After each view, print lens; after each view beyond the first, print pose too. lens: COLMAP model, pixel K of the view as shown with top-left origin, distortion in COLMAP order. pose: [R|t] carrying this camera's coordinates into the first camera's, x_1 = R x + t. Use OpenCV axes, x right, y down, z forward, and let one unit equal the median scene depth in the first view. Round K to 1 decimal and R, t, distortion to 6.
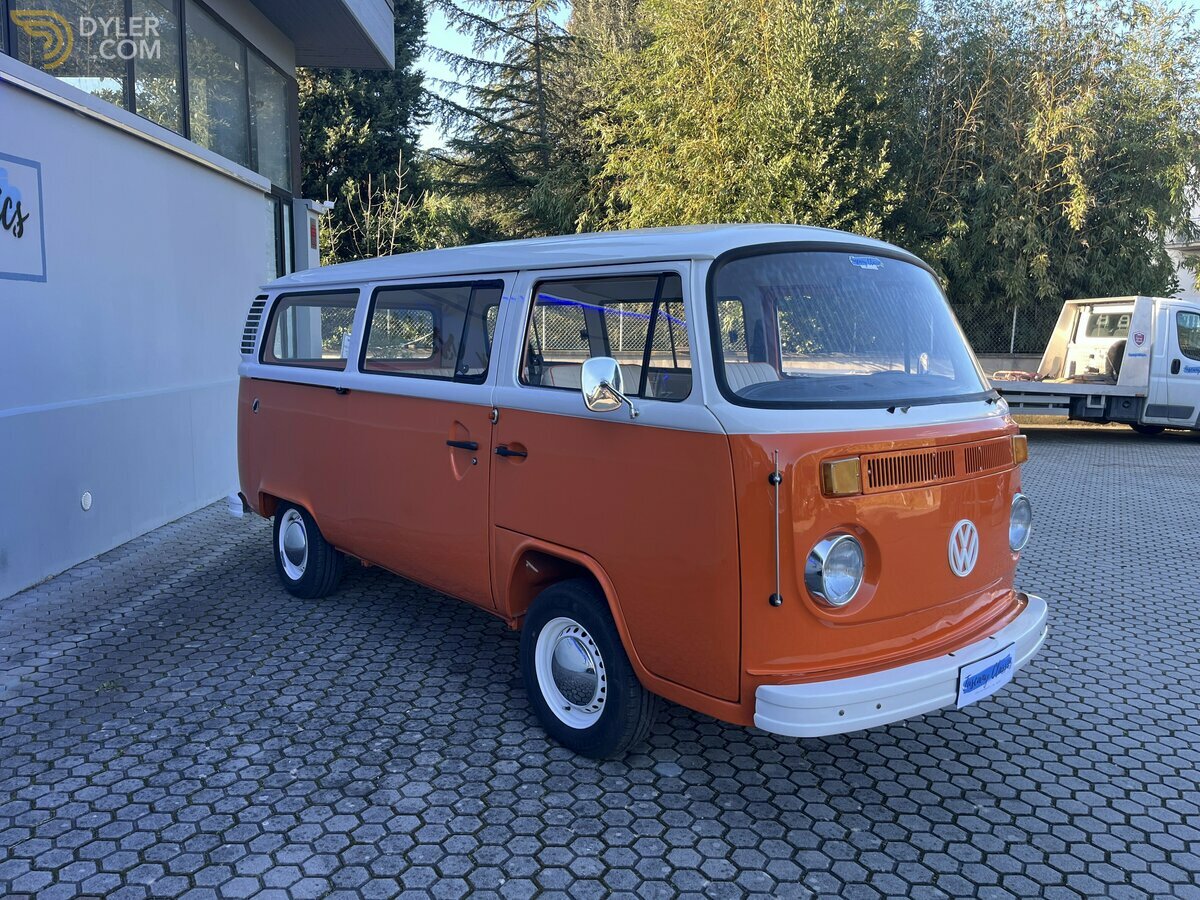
lens RADIAL K [[905.2, 0, 604.8], [0, 905.2, 449.0], [0, 0, 1]] dist [0.058348, -0.074849]
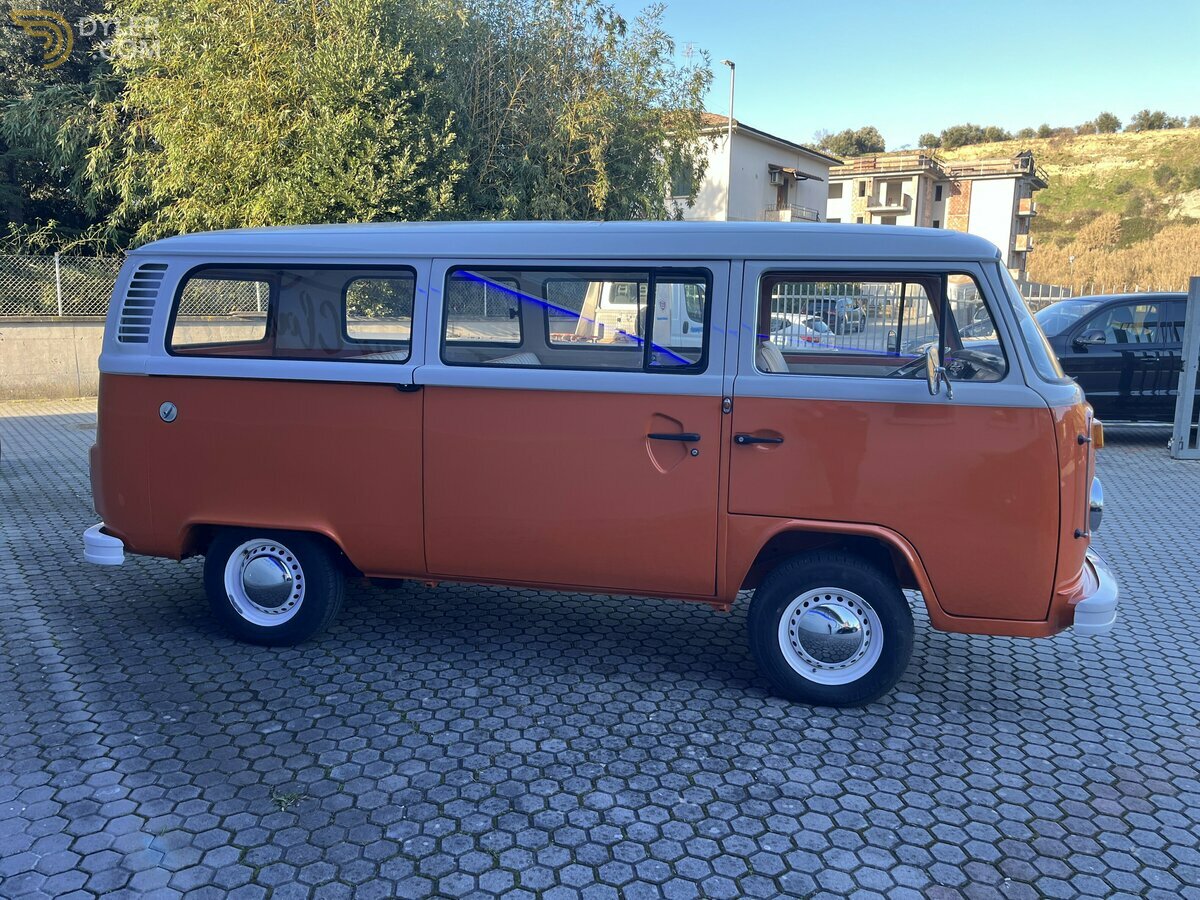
lens RADIAL K [[905.2, 0, 600.3], [0, 905.2, 444.2], [0, 0, 1]] dist [0.058348, -0.074849]
pose [[0.801617, -0.094145, 0.590379, -0.777130], [0.070237, 0.995515, 0.063382, -0.062848], [-0.593698, -0.009342, 0.804634, 0.255393]]
